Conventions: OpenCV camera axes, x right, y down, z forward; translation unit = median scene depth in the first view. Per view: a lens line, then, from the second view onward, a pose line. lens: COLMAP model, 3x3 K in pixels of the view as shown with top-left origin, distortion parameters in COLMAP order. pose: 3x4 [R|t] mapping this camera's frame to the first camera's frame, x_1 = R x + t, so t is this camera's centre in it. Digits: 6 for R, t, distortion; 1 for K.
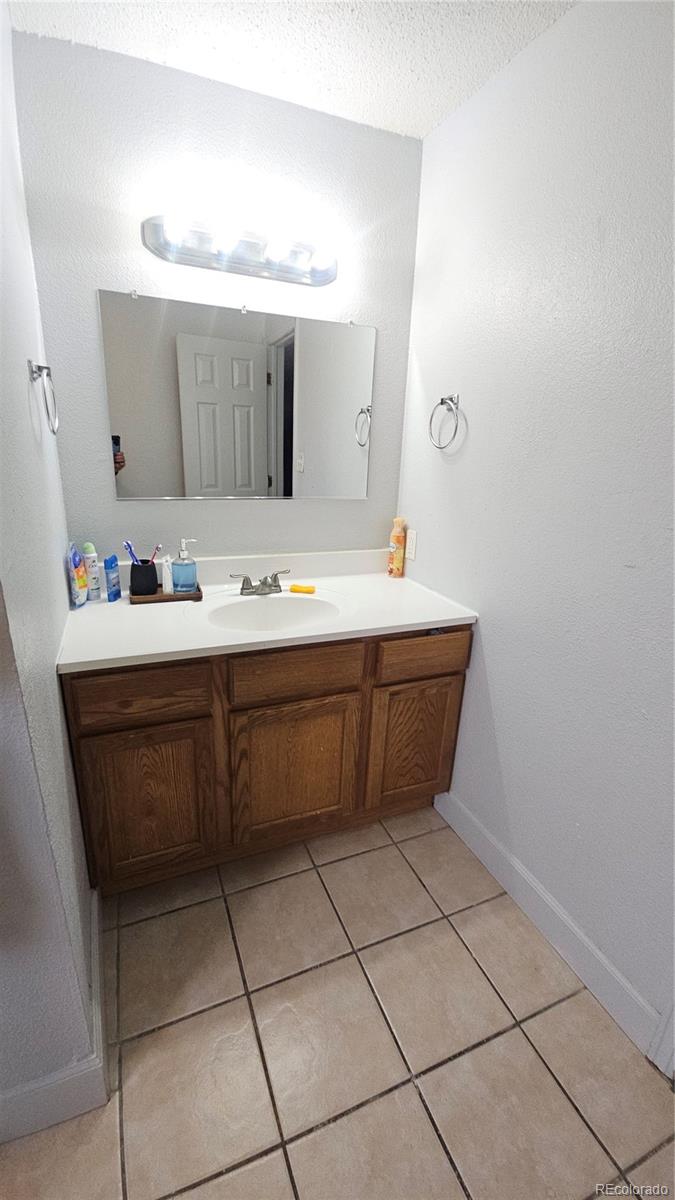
lens RADIAL K [[488.0, 0, 333.1], [0, 488.0, 594.1], [0, 0, 1]] dist [0.001153, -0.002934]
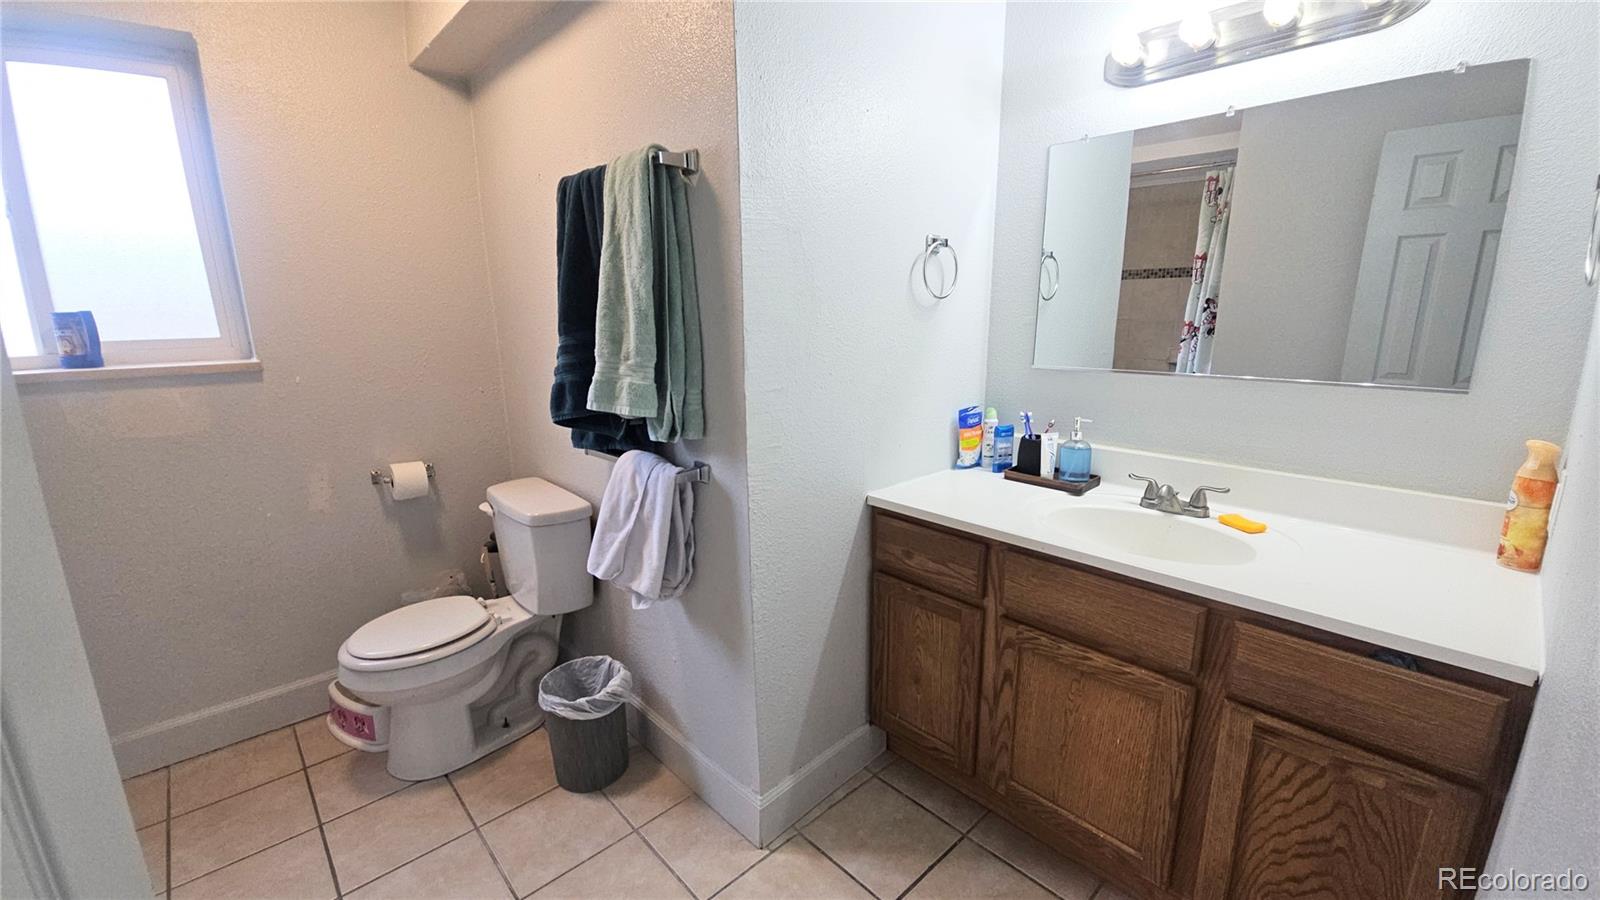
lens RADIAL K [[650.6, 0, 791.3], [0, 650.6, 457.6], [0, 0, 1]] dist [0.001153, -0.002934]
pose [[0.344004, 0.169154, -0.923606, 0.558680], [-0.253541, 0.963835, 0.082089, -0.015706], [0.904090, 0.205933, 0.374450, 0.178343]]
